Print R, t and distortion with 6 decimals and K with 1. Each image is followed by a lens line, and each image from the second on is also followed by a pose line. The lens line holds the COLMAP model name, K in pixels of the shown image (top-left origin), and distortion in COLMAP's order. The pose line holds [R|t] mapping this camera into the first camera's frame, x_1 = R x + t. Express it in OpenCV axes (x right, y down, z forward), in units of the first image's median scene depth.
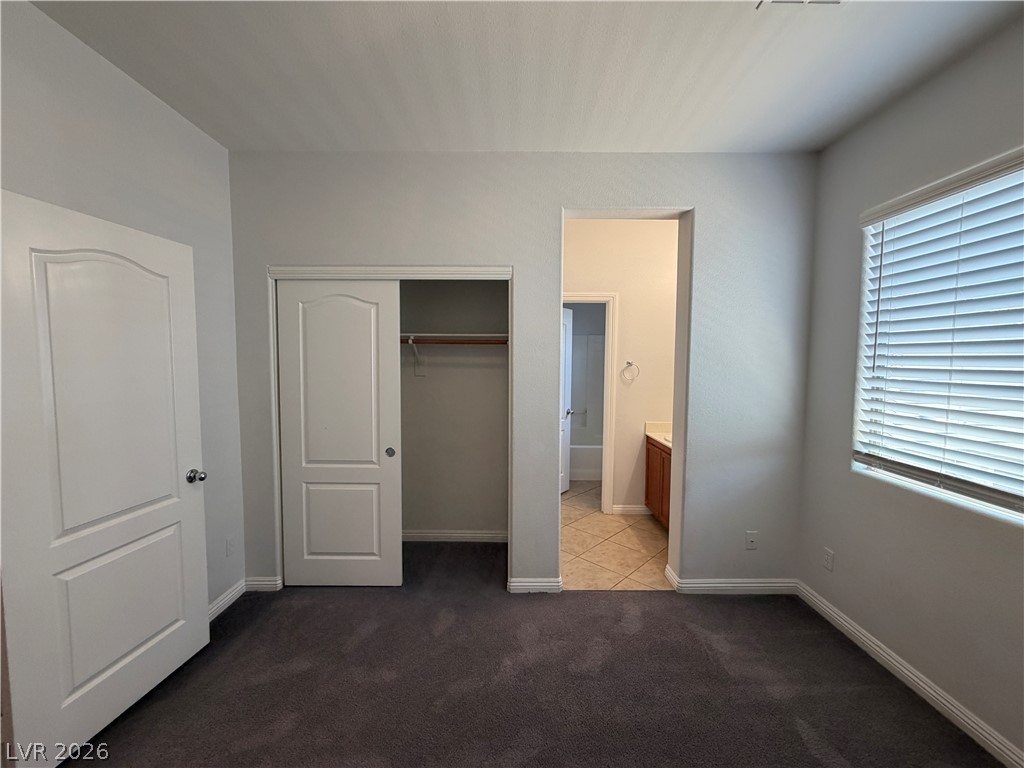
lens RADIAL K [[411.8, 0, 510.9], [0, 411.8, 383.5], [0, 0, 1]] dist [0.000259, 0.001182]
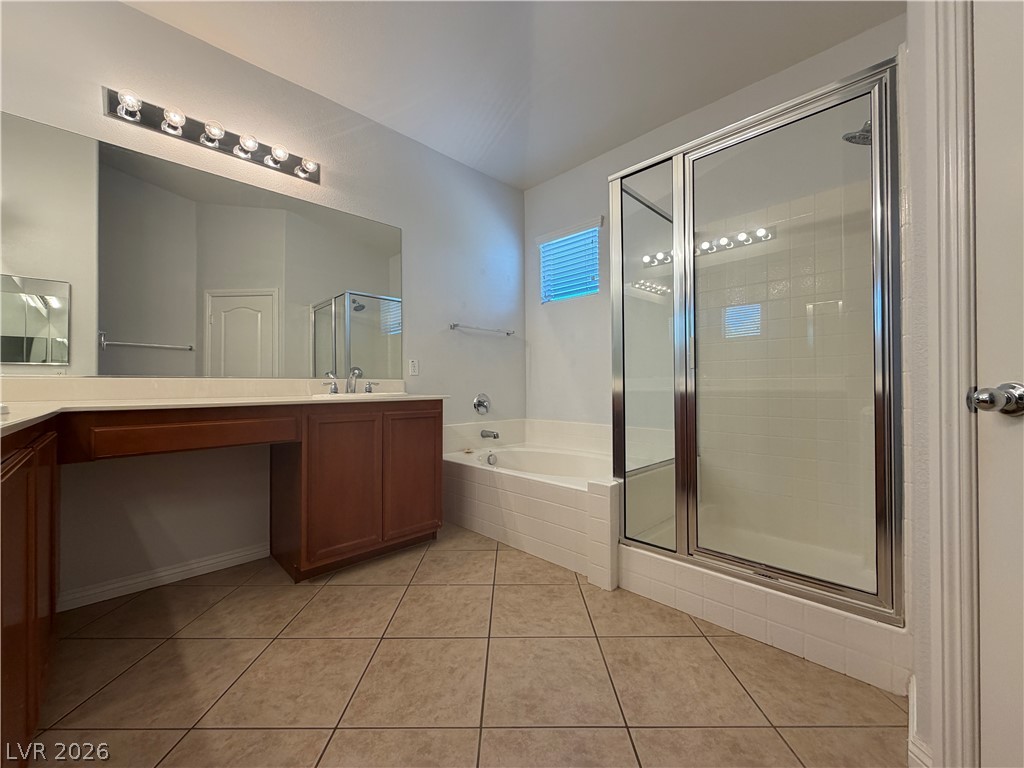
lens RADIAL K [[411.8, 0, 507.4], [0, 411.8, 385.5], [0, 0, 1]] dist [0.000259, 0.001182]
pose [[-0.711814, -0.003125, -0.702361, 0.501907], [-0.041387, 0.998439, 0.037502, 0.092289], [0.701148, 0.055763, -0.710832, 1.355217]]
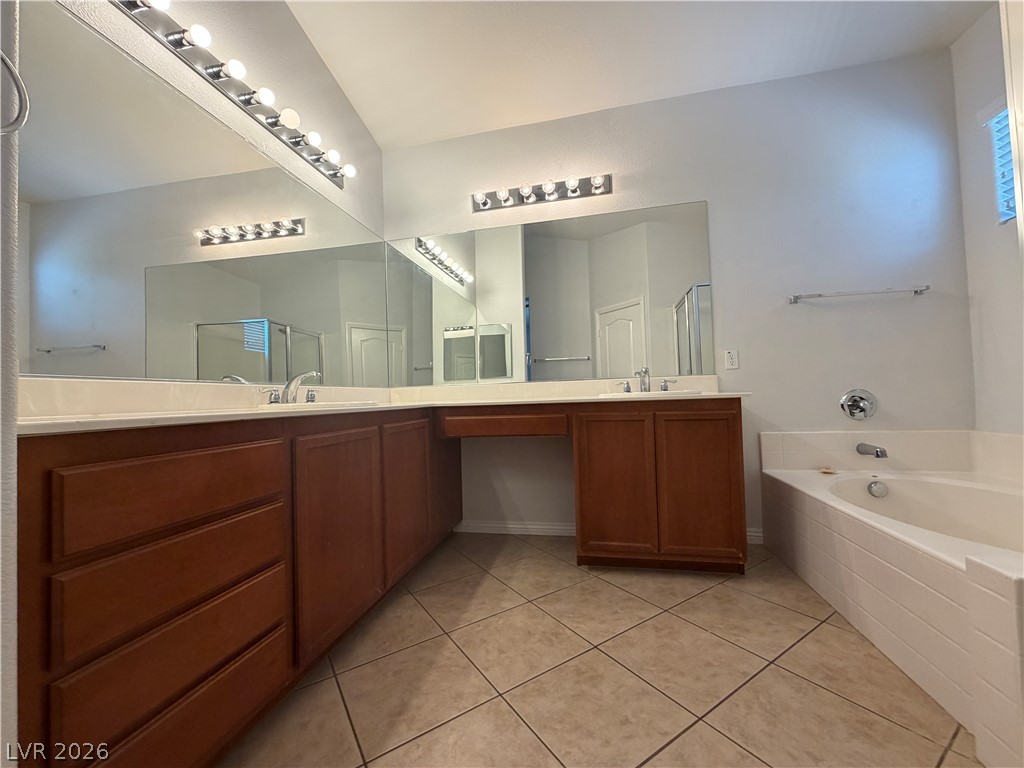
lens RADIAL K [[411.8, 0, 510.5], [0, 411.8, 382.9], [0, 0, 1]] dist [0.000259, 0.001182]
pose [[-0.976765, 0.032409, 0.211847, 0.240243], [0.039996, 0.998699, 0.031628, 0.098295], [-0.210547, 0.039367, -0.976791, 1.387028]]
